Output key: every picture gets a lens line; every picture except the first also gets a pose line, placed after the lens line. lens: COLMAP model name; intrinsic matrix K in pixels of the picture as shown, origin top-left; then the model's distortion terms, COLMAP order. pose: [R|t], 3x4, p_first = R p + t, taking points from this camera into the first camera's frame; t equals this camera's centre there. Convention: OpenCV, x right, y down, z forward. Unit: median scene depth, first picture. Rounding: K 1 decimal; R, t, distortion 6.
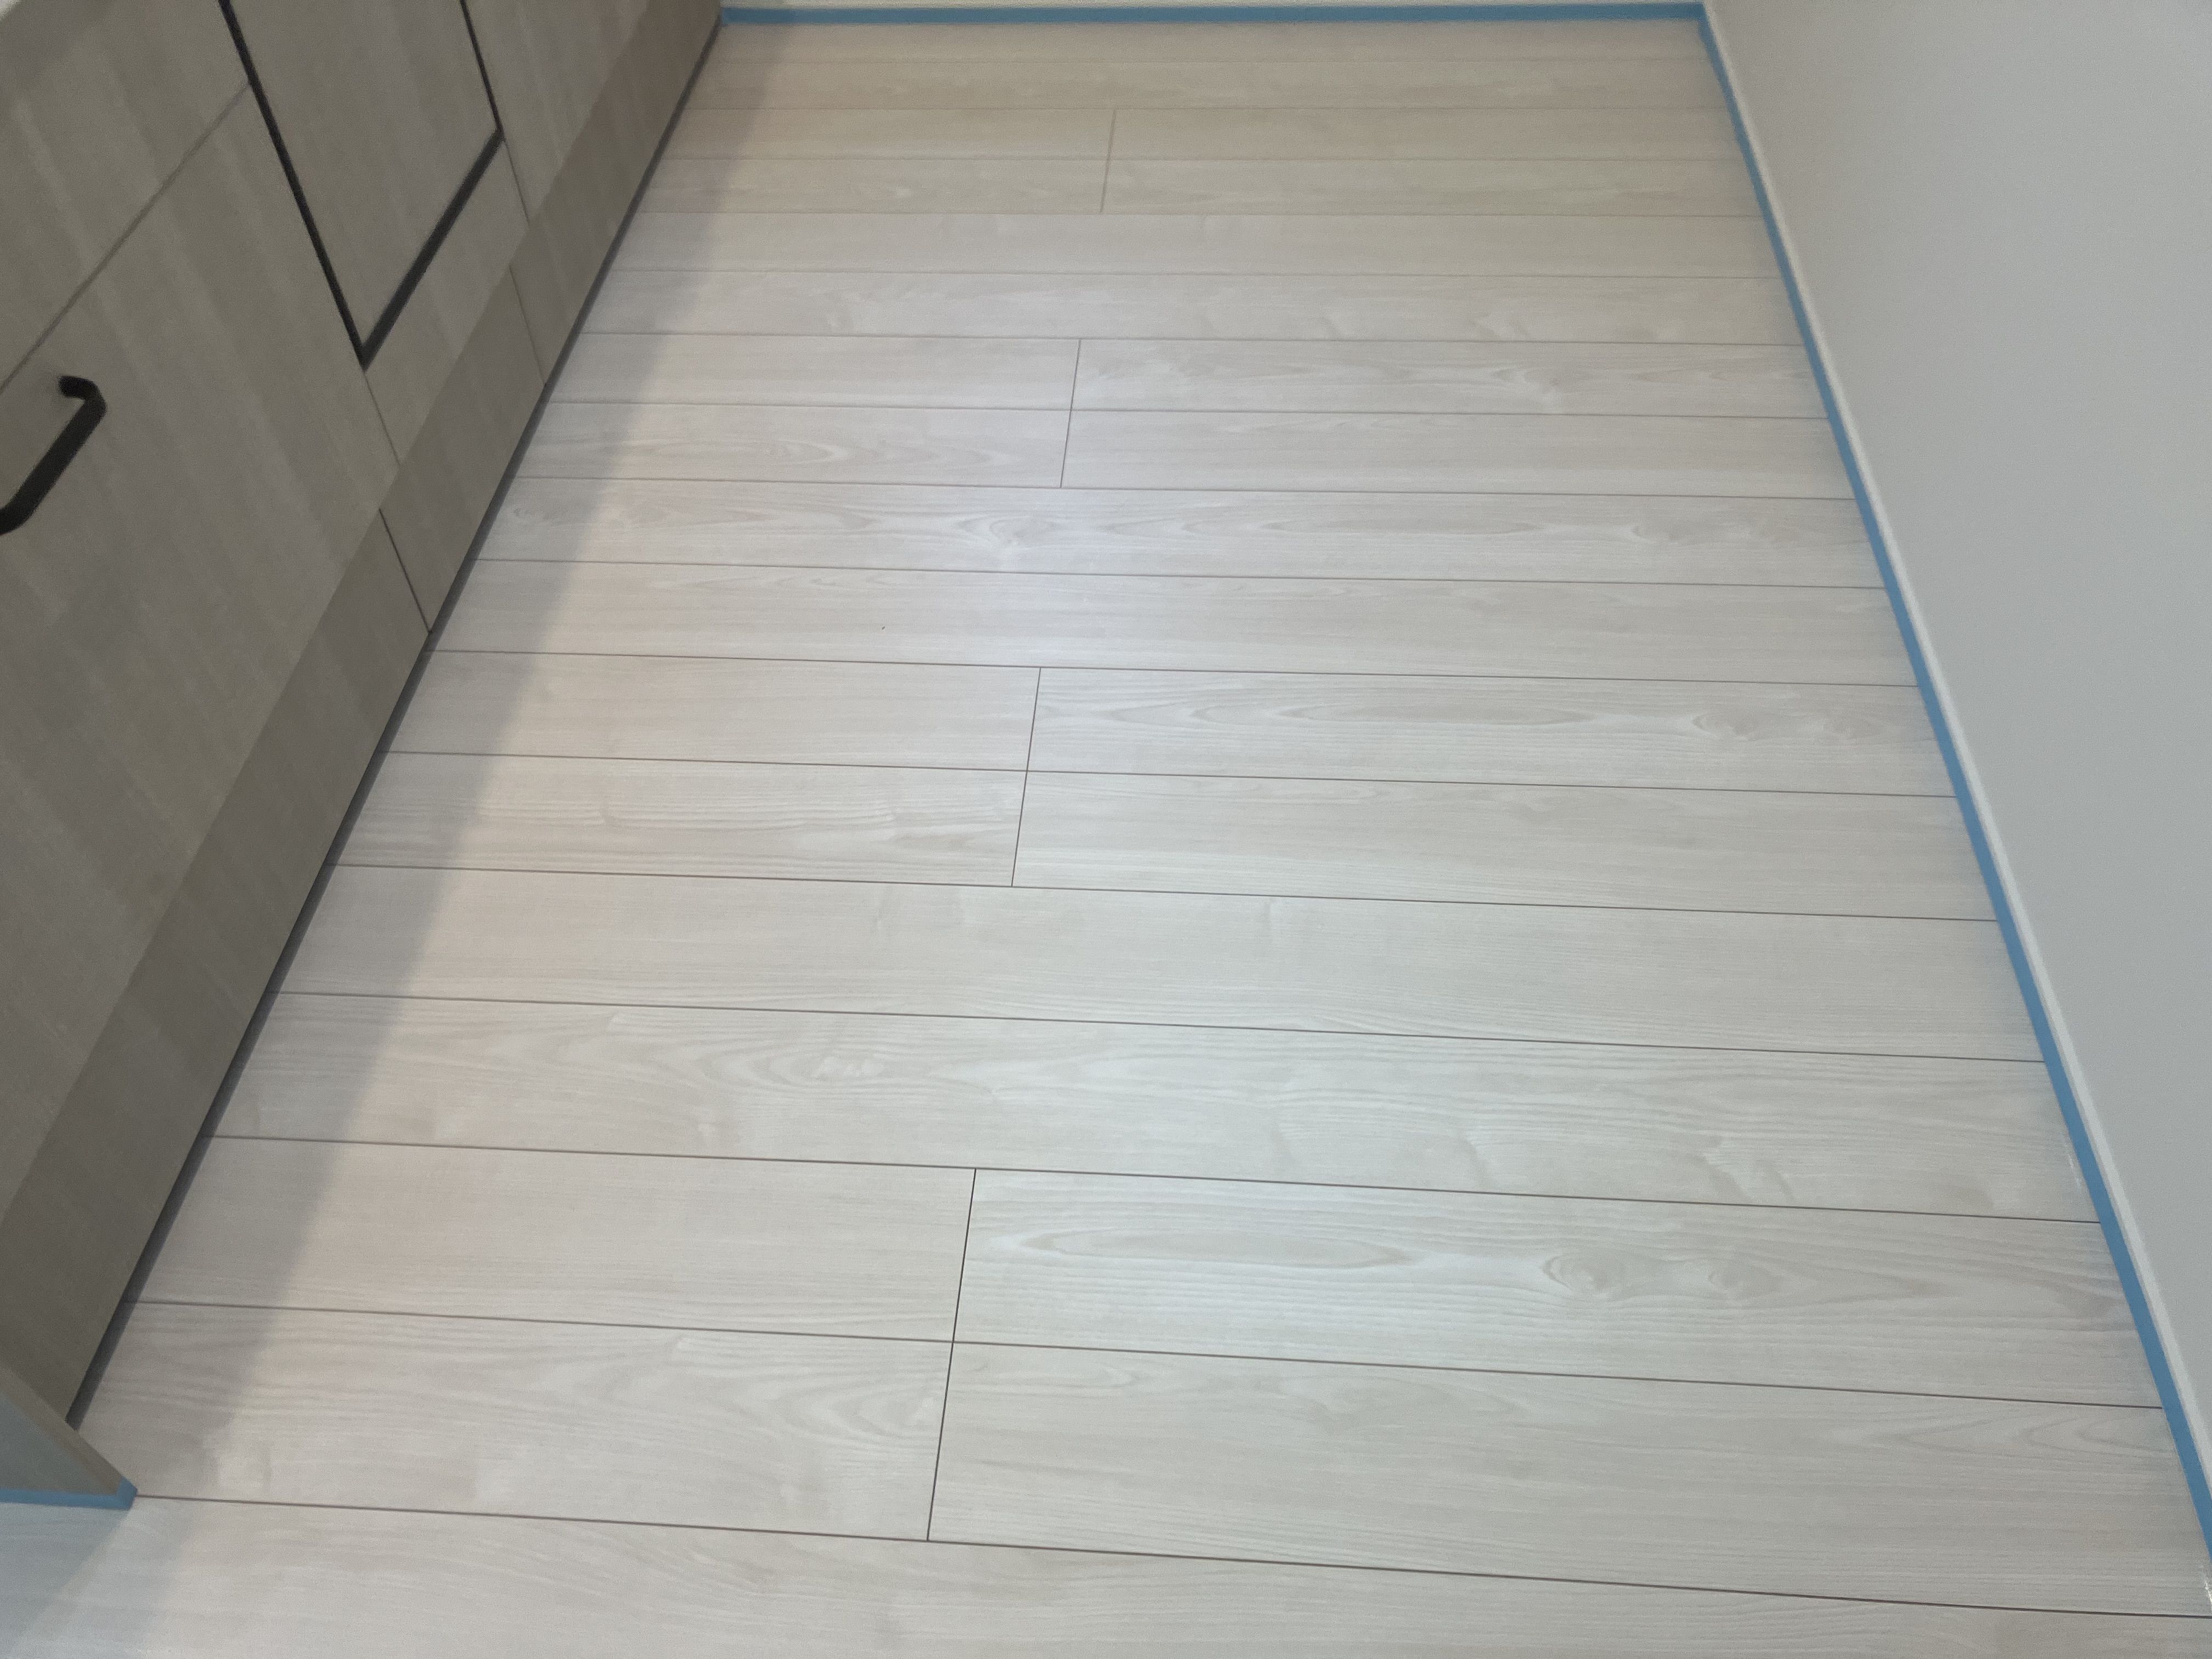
lens RADIAL K [[1804.3, 0, 1110.2], [0, 1804.3, 846.8], [0, 0, 1]] dist [0.029994, -0.036178]
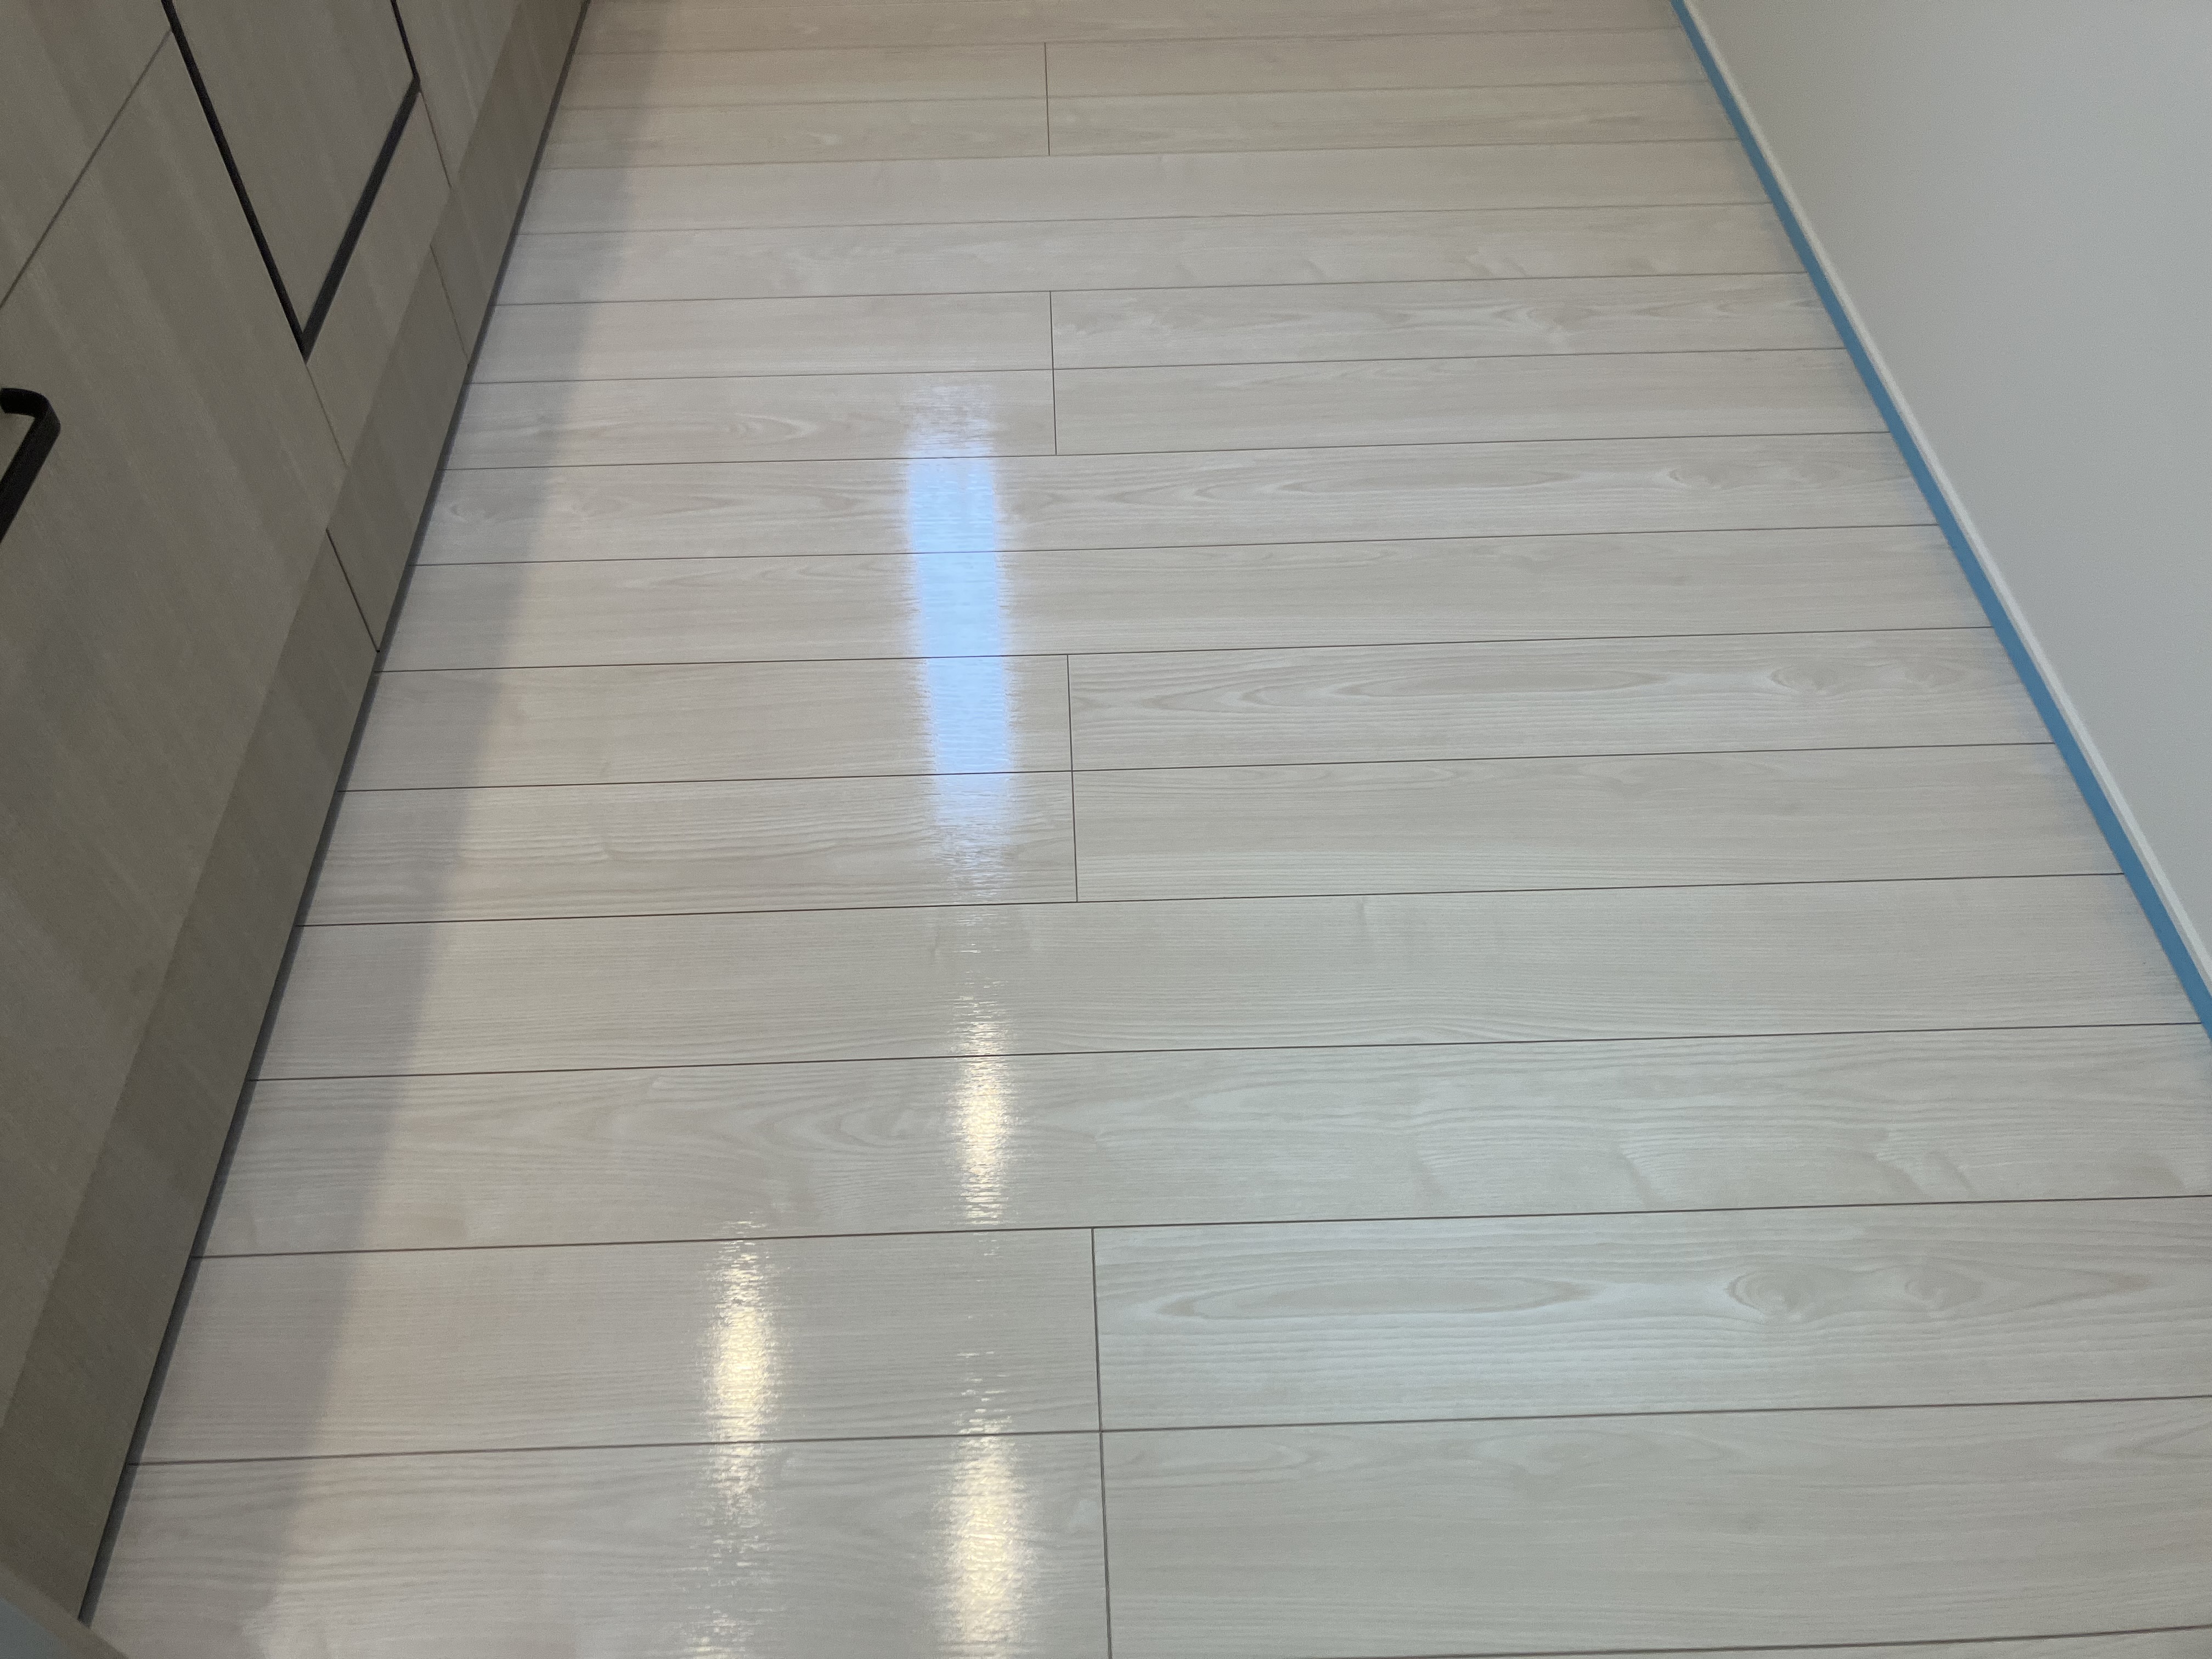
lens RADIAL K [[1804.3, 0, 1105.1], [0, 1804.3, 825.8], [0, 0, 1]] dist [0.029994, -0.036178]
pose [[0.994414, -0.061547, 0.085749, -0.116126], [0.059977, 0.997984, 0.020770, -0.034352], [-0.086854, -0.015511, 0.996100, 0.093957]]
